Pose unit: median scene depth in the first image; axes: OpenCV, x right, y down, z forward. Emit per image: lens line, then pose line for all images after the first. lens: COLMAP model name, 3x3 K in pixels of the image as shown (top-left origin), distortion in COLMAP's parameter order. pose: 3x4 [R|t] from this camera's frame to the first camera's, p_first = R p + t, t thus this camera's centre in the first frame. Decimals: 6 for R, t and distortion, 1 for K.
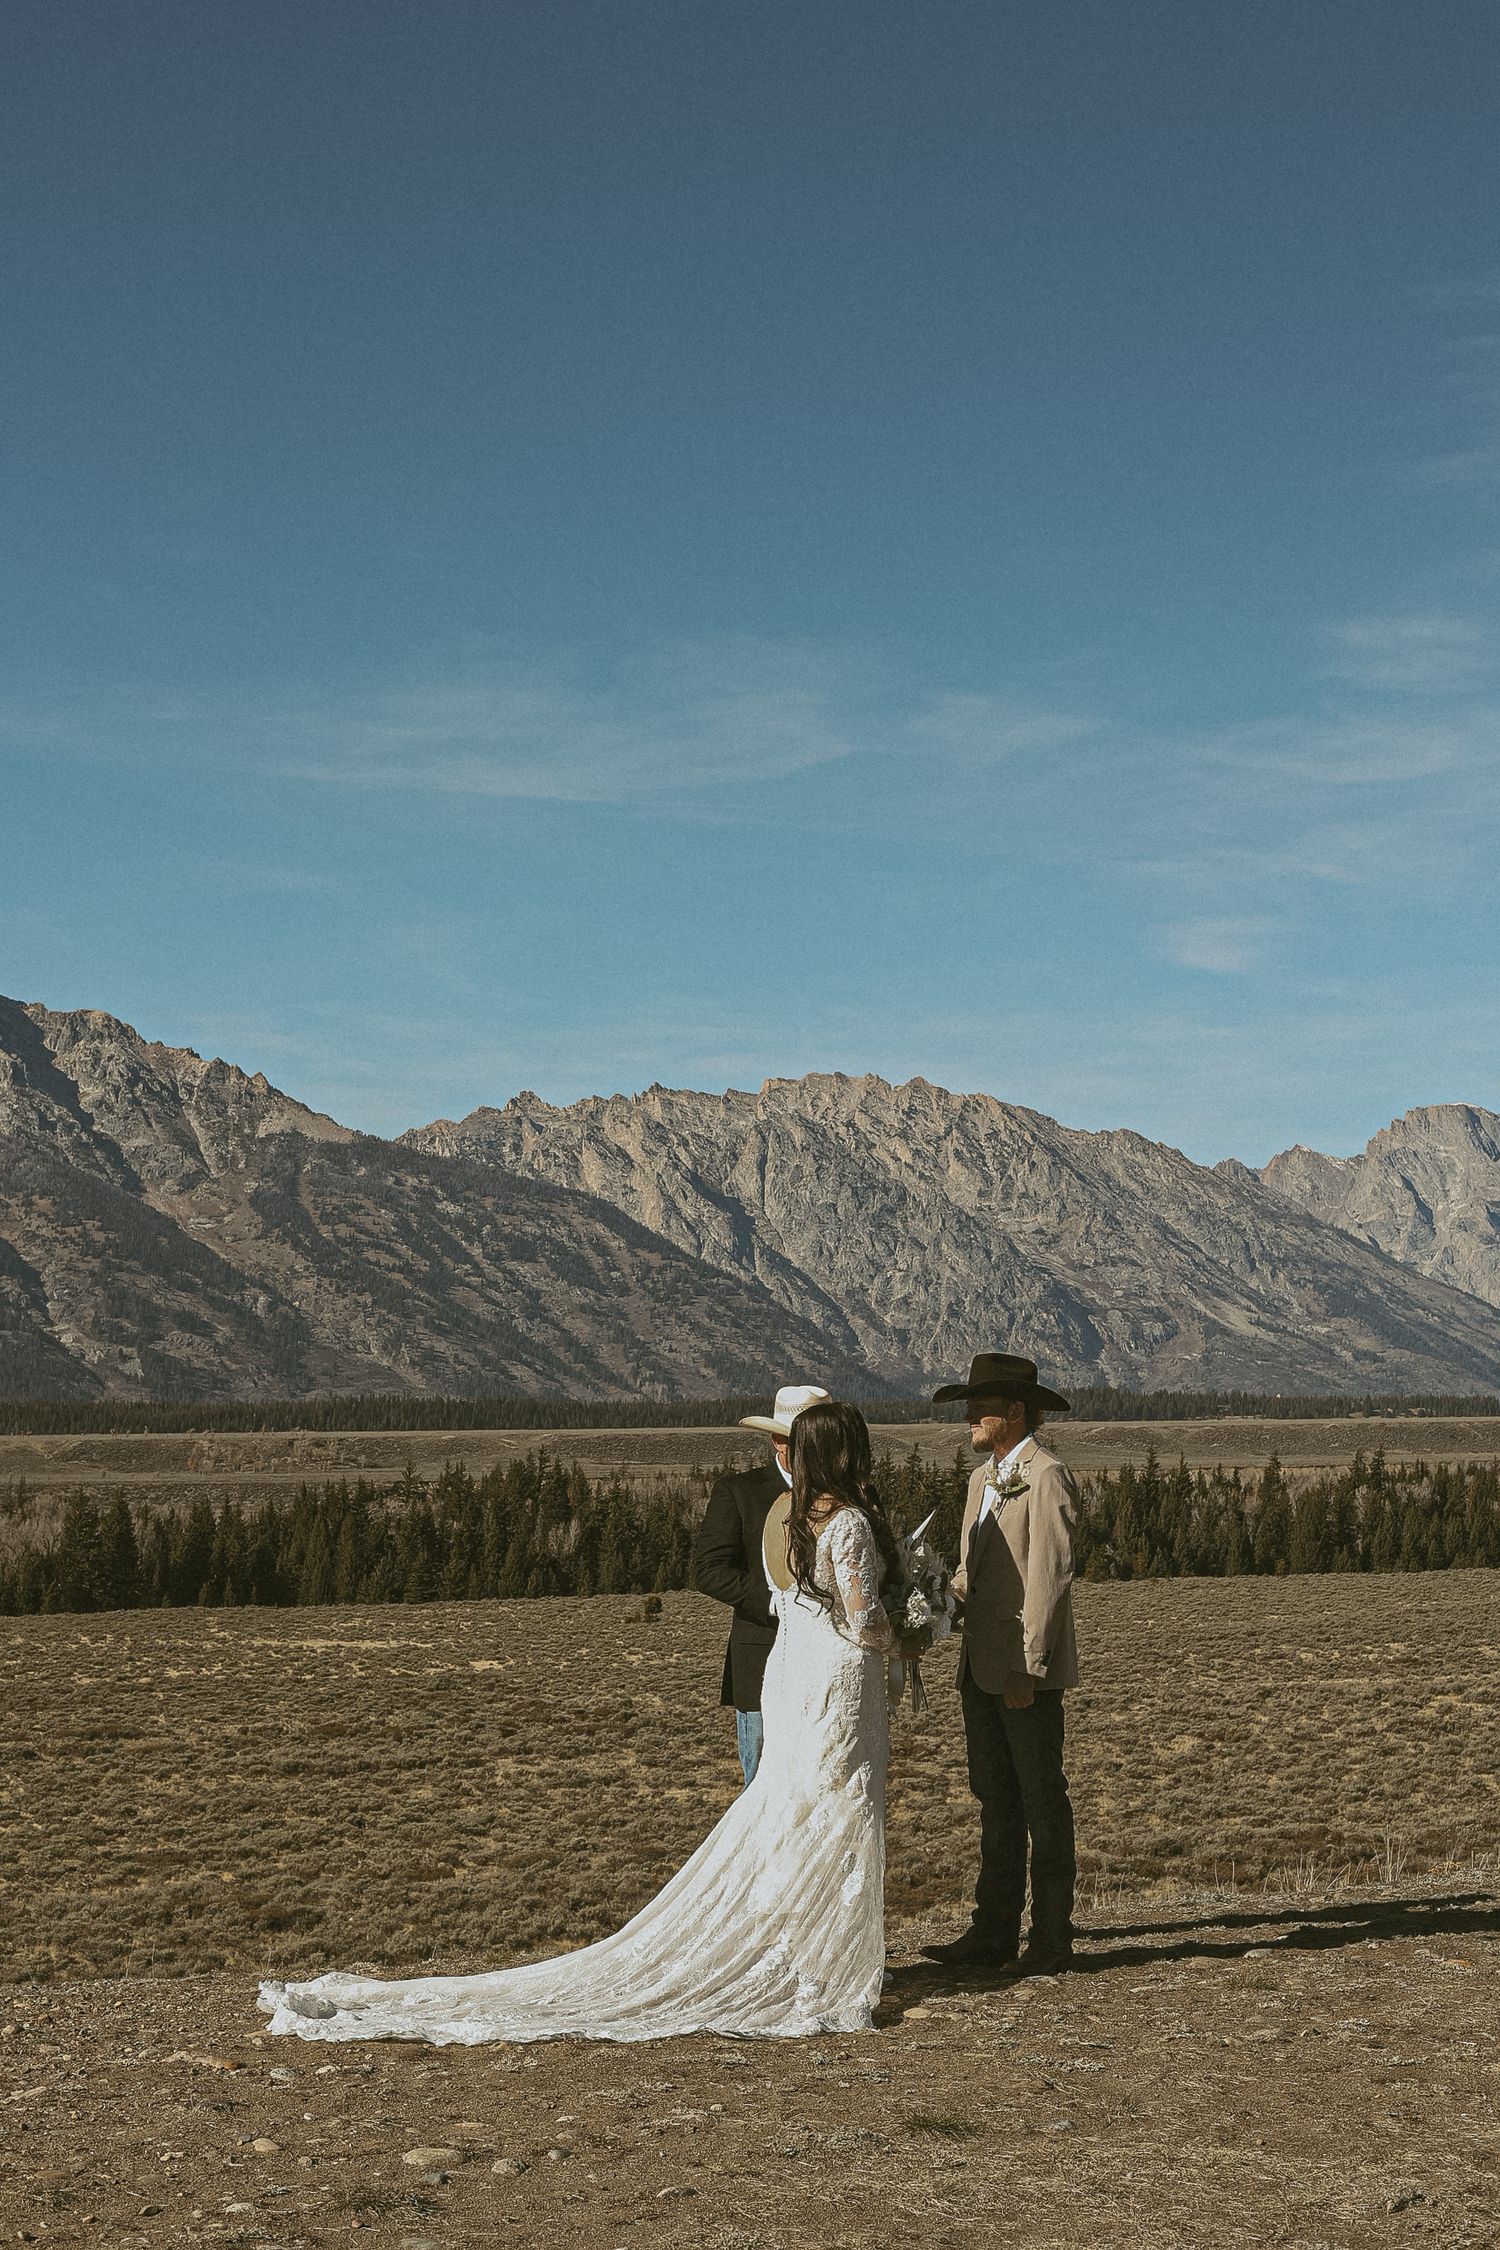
lens RADIAL K [[3356.7, 0, 741.9], [0, 3356.7, 1073.8], [0, 0, 1]] dist [-0.099660, 0.000000]
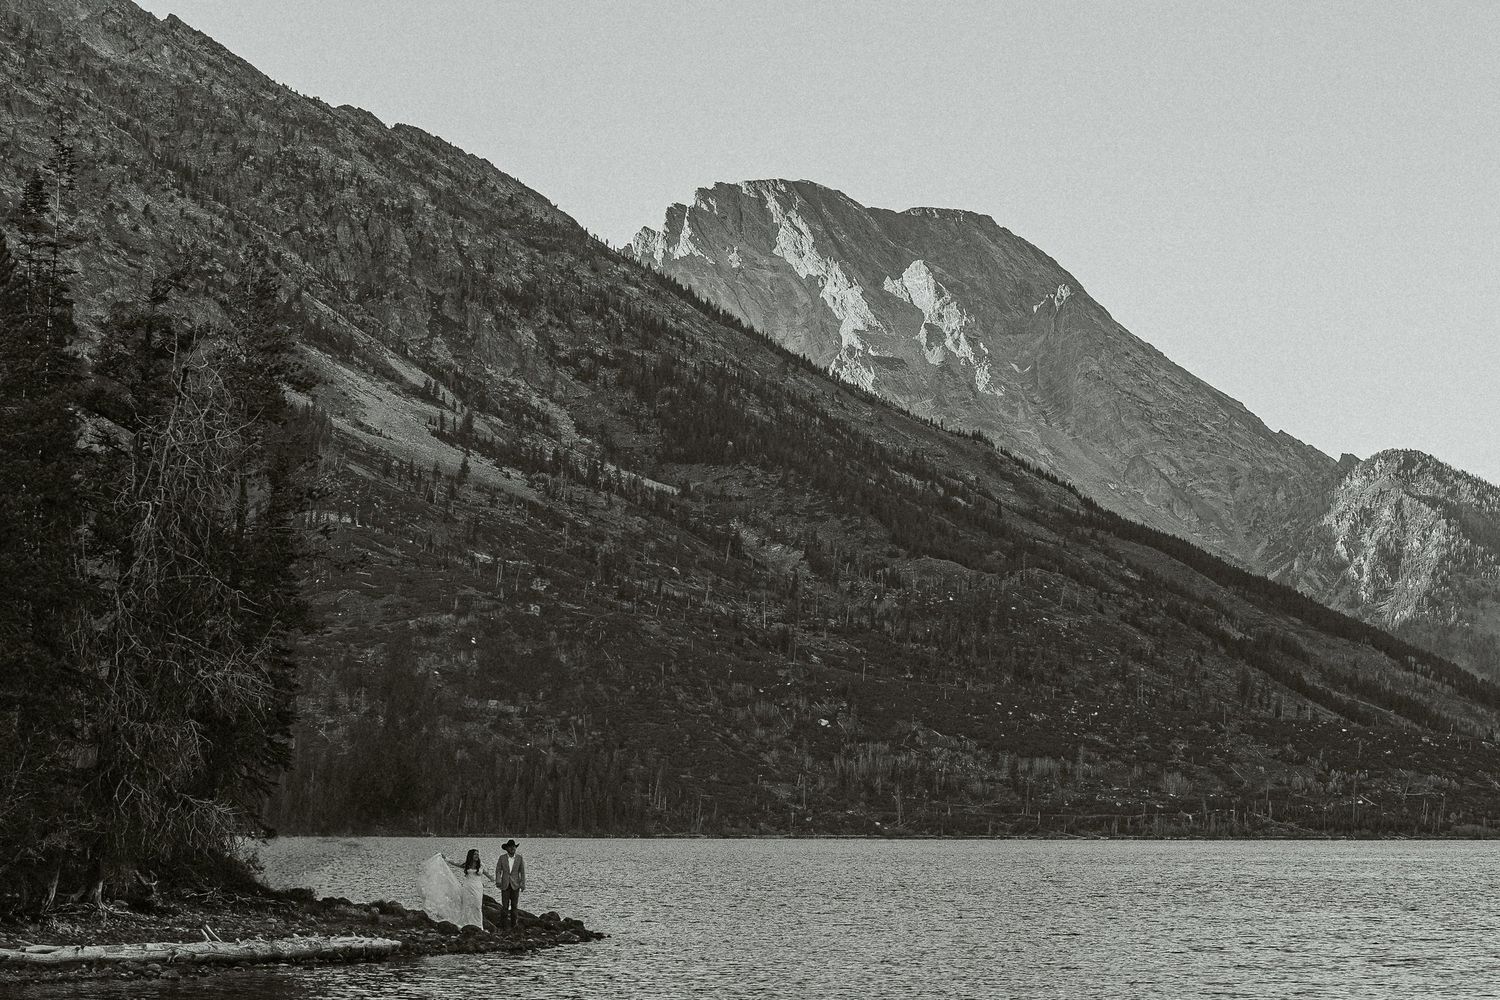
lens RADIAL K [[3739.6, 0, 749.7], [0, 3739.6, 499.9], [0, 0, 1]] dist [-0.147326, 0.000000]
pose [[0.966629, 0.026511, 0.254805, 0.095379], [-0.031919, 0.999344, 0.017112, 0.071103], [-0.254185, -0.024674, 0.966841, 0.673375]]
